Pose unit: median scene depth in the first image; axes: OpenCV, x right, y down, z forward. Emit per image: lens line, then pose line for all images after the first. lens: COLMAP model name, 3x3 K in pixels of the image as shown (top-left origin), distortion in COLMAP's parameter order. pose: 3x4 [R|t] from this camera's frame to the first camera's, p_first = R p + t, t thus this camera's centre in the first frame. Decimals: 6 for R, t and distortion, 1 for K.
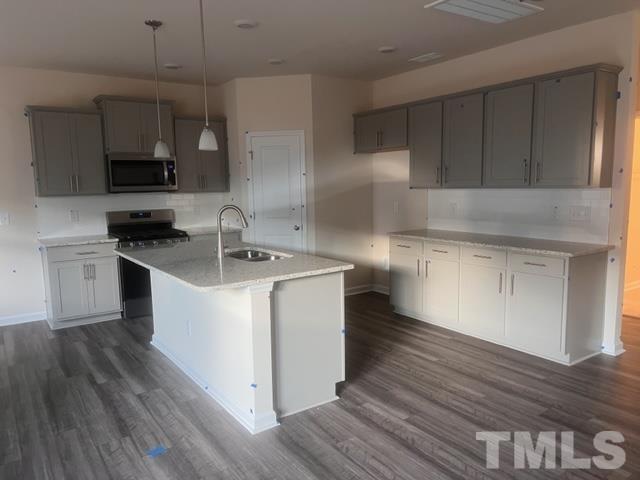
lens RADIAL K [[478.2, 0, 320.0], [0, 478.2, 240.0], [0, 0, 1]] dist [0.033918, -0.008934]
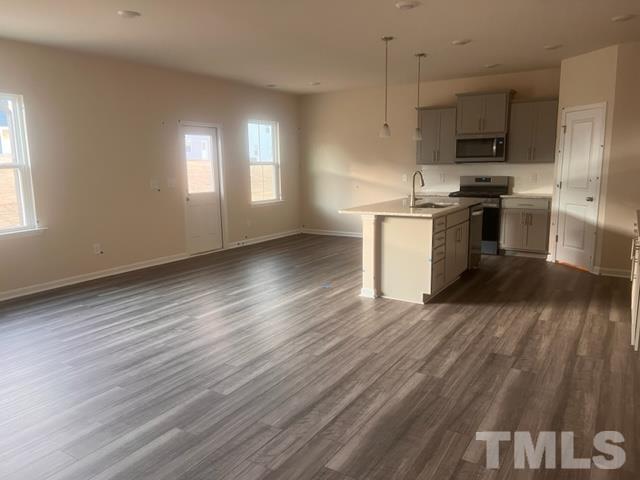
lens RADIAL K [[478.2, 0, 320.0], [0, 478.2, 240.0], [0, 0, 1]] dist [0.033918, -0.008934]
pose [[0.396229, 0.160704, -0.903978, 0.911341], [-0.104774, 0.986046, 0.129370, -0.016238], [0.912154, 0.043454, 0.407538, 0.075336]]
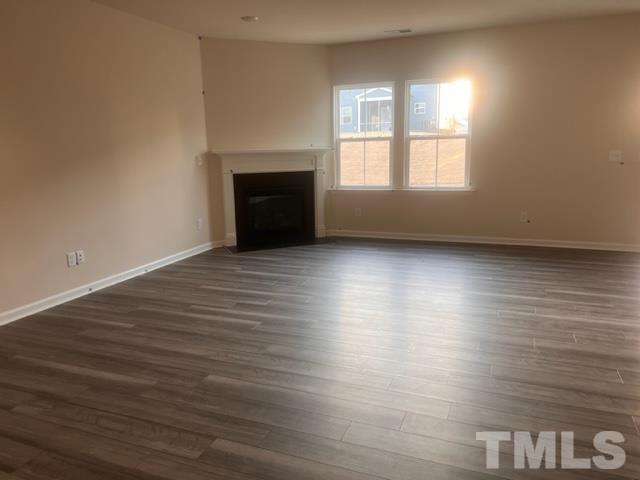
lens RADIAL K [[478.2, 0, 320.0], [0, 478.2, 240.0], [0, 0, 1]] dist [0.033918, -0.008934]
pose [[-0.838607, 0.150809, -0.523445, 0.684592], [-0.022204, 0.950652, 0.309464, -0.109386], [0.544284, 0.271141, -0.793875, 0.881165]]
